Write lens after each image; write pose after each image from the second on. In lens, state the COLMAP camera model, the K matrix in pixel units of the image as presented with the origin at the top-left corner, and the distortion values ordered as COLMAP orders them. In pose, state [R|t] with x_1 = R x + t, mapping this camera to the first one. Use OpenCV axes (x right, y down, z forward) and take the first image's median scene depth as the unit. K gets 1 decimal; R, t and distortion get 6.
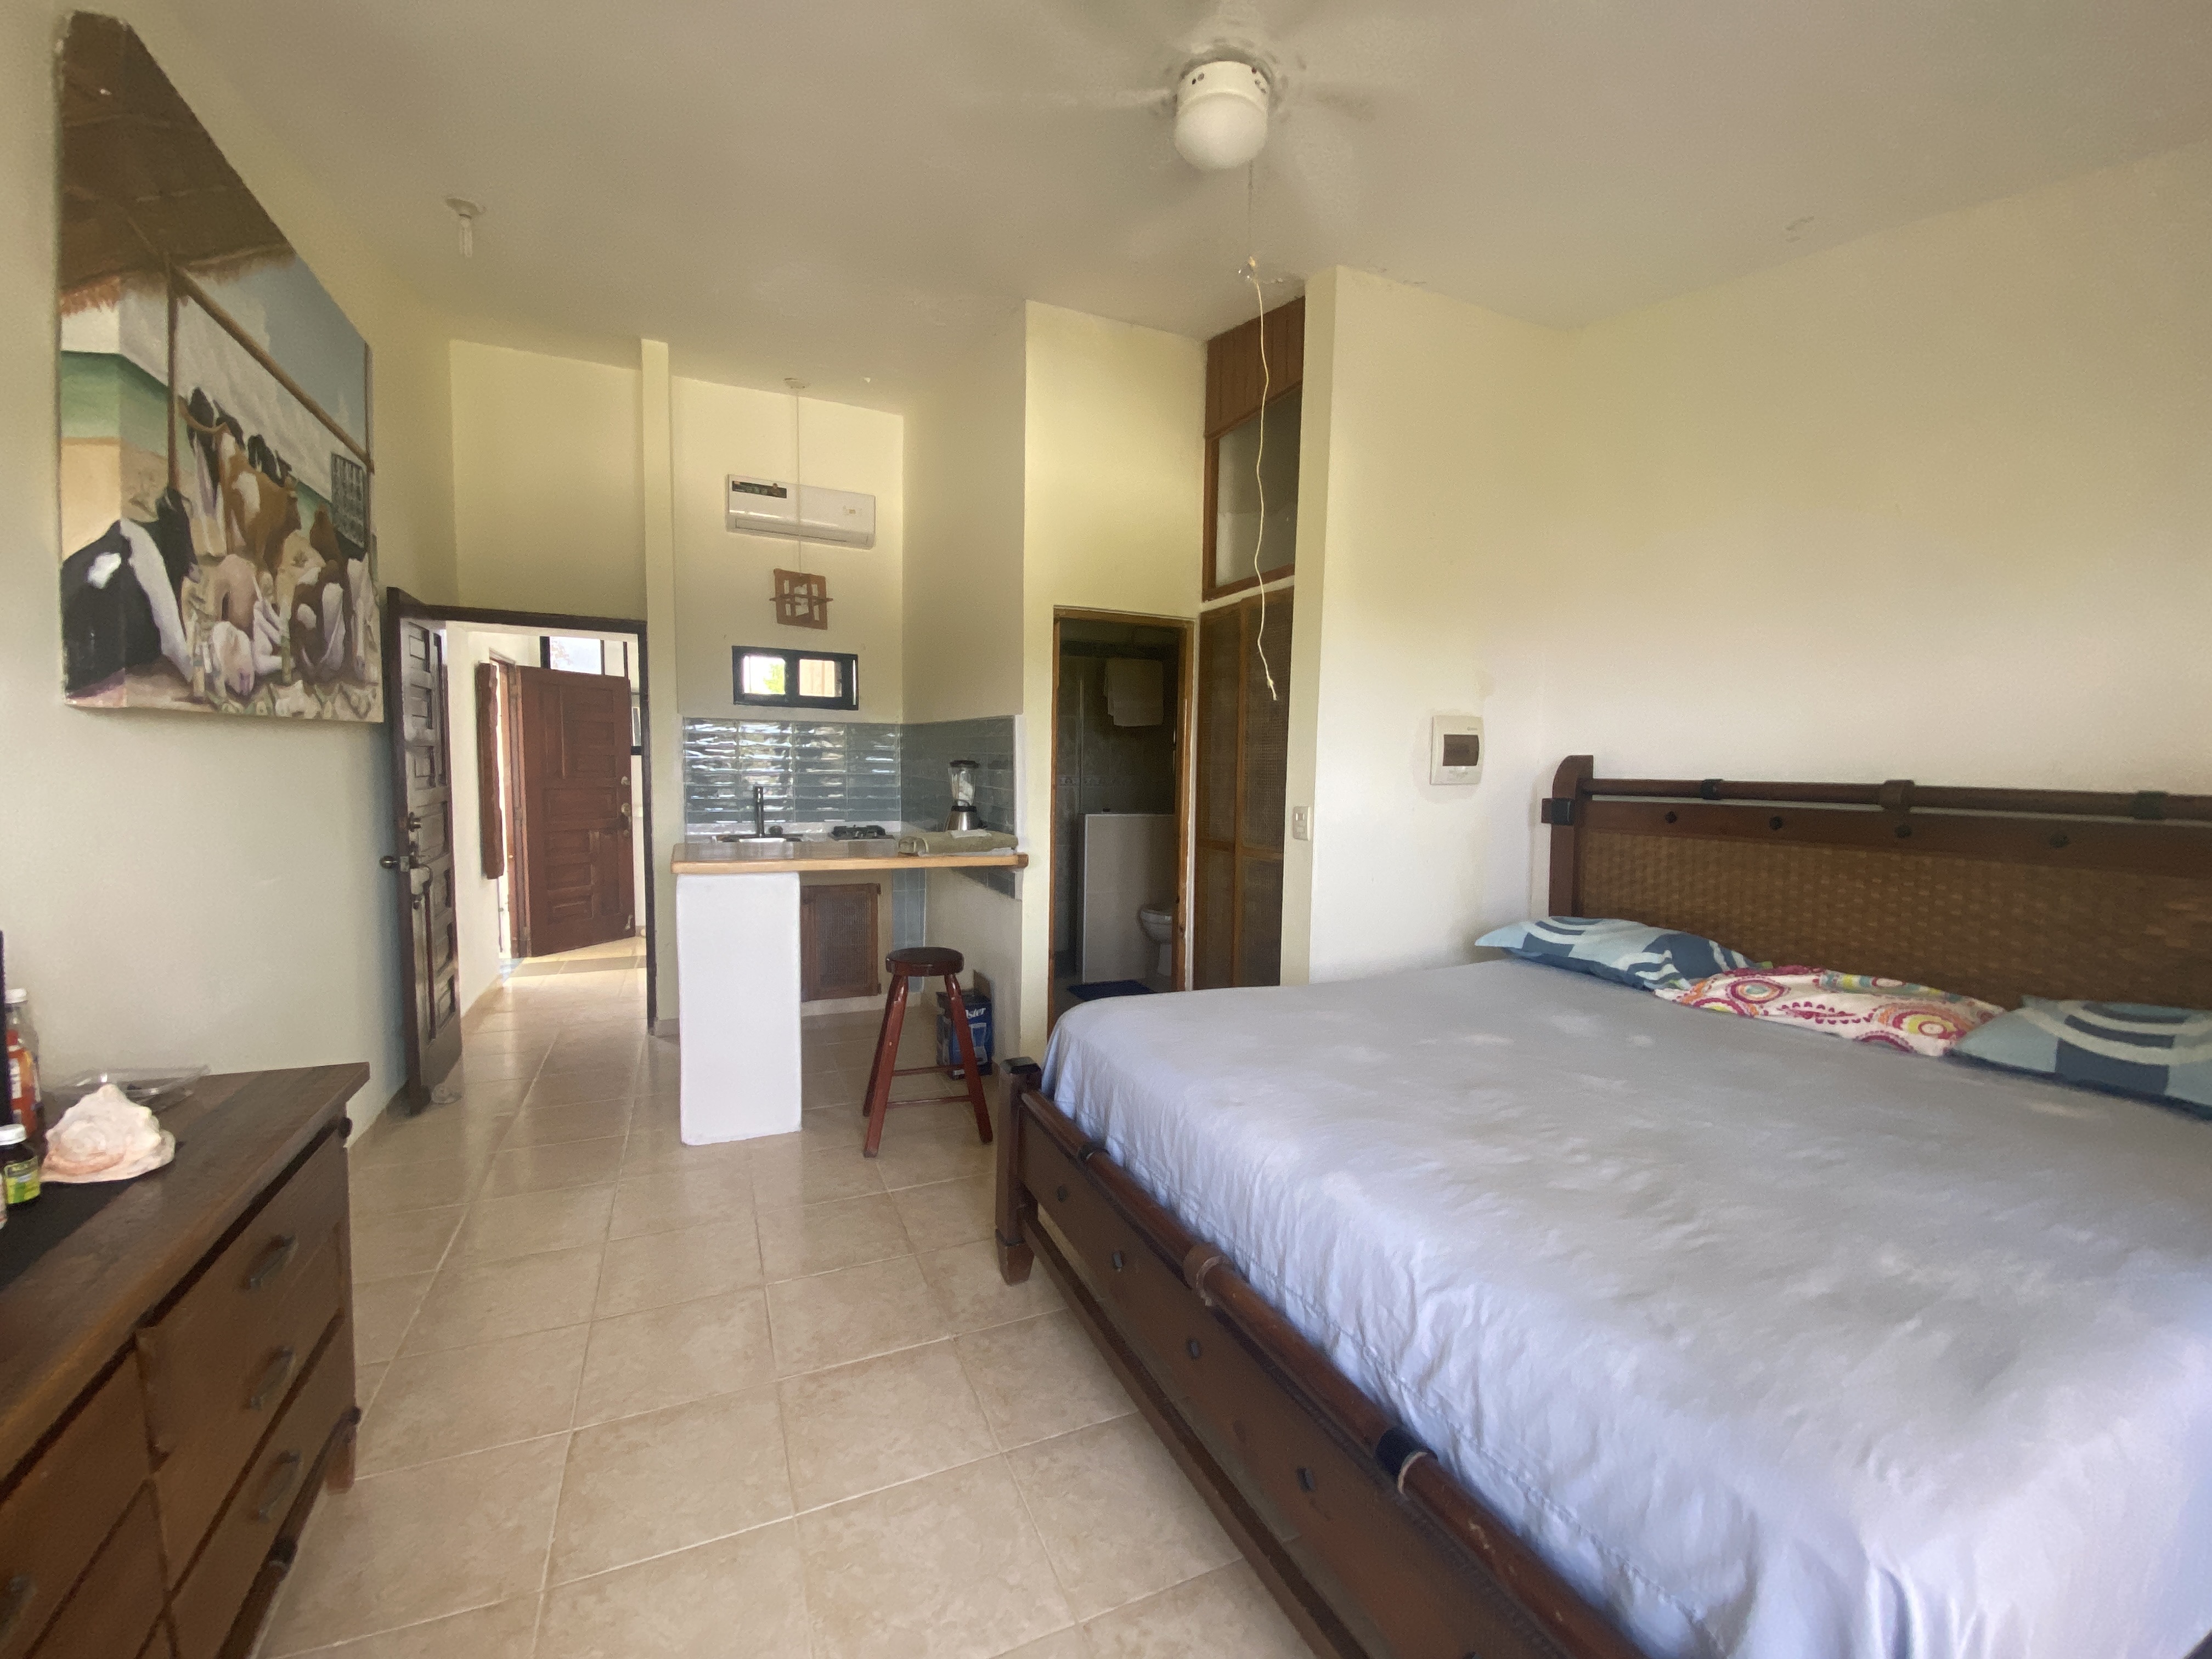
lens RADIAL K [[886.0, 0, 1106.0], [0, 886.0, 829.5], [0, 0, 1]] dist [-0.000067, -0.000018]
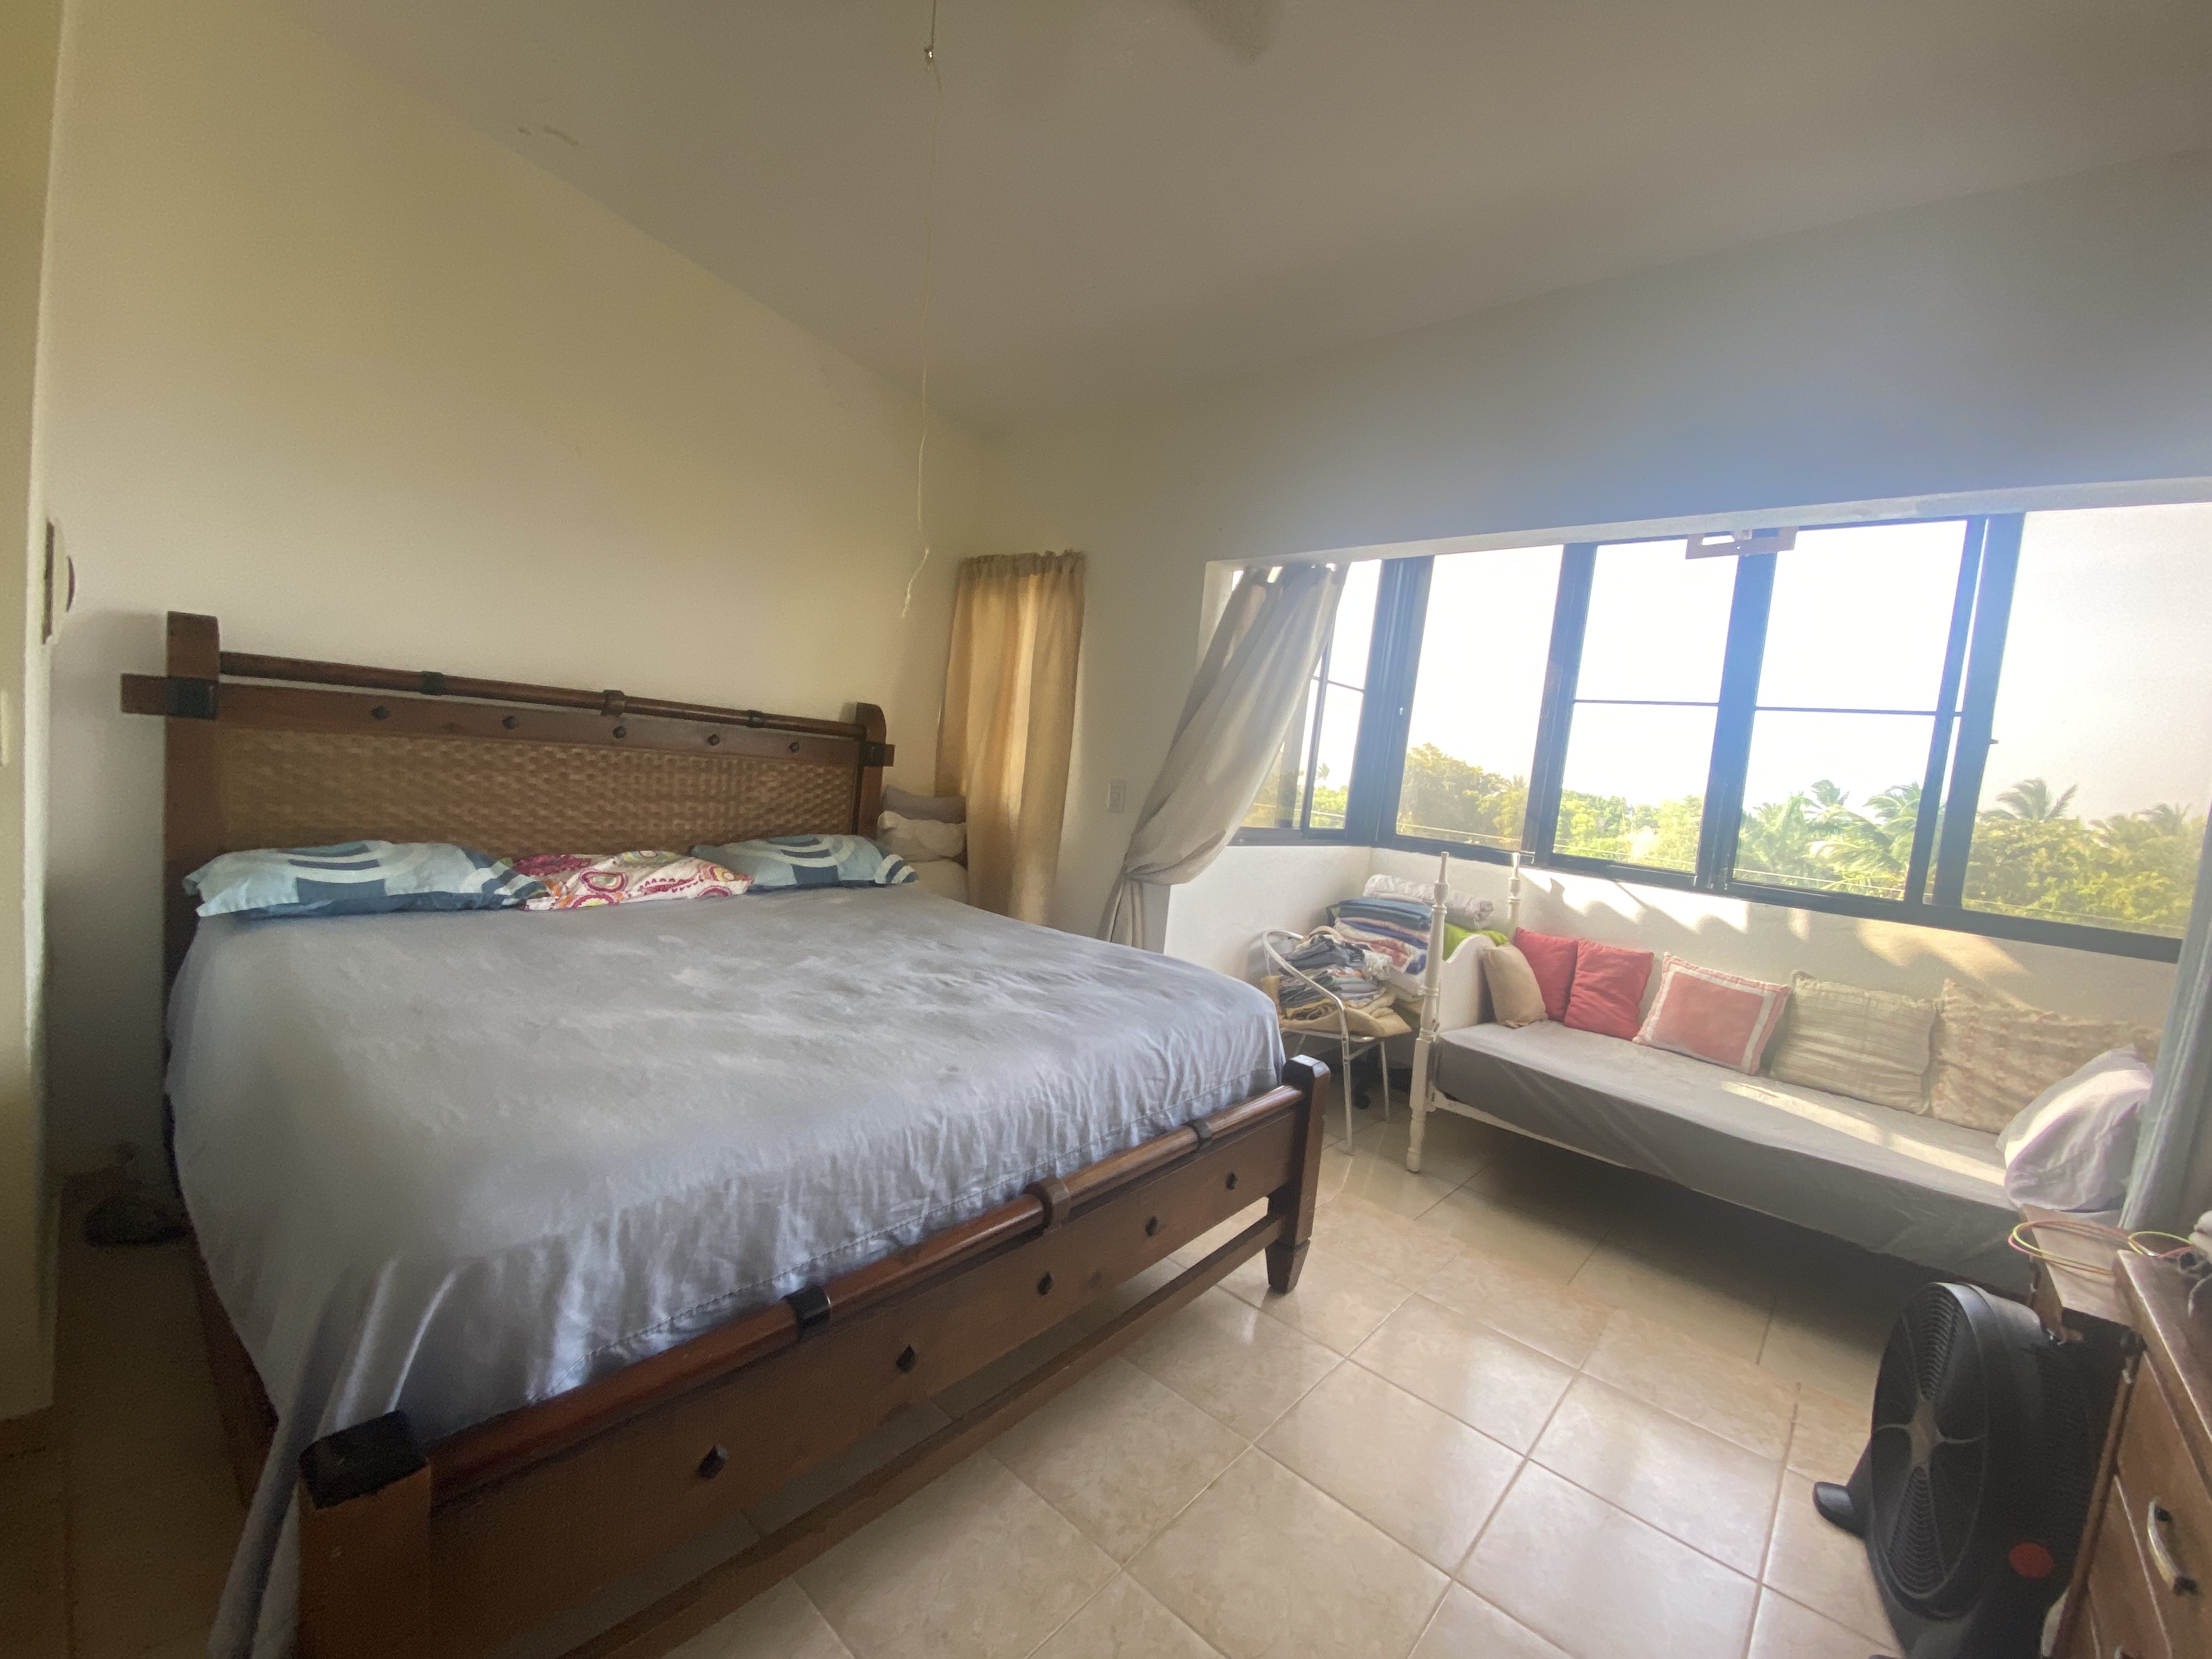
lens RADIAL K [[886.0, 0, 1106.0], [0, 886.0, 829.5], [0, 0, 1]] dist [-0.000067, -0.000018]
pose [[-0.409239, -0.122965, 0.904103, -0.597856], [-0.040933, 0.992354, 0.116439, -0.041863], [-0.911509, 0.010644, -0.411143, 1.024672]]
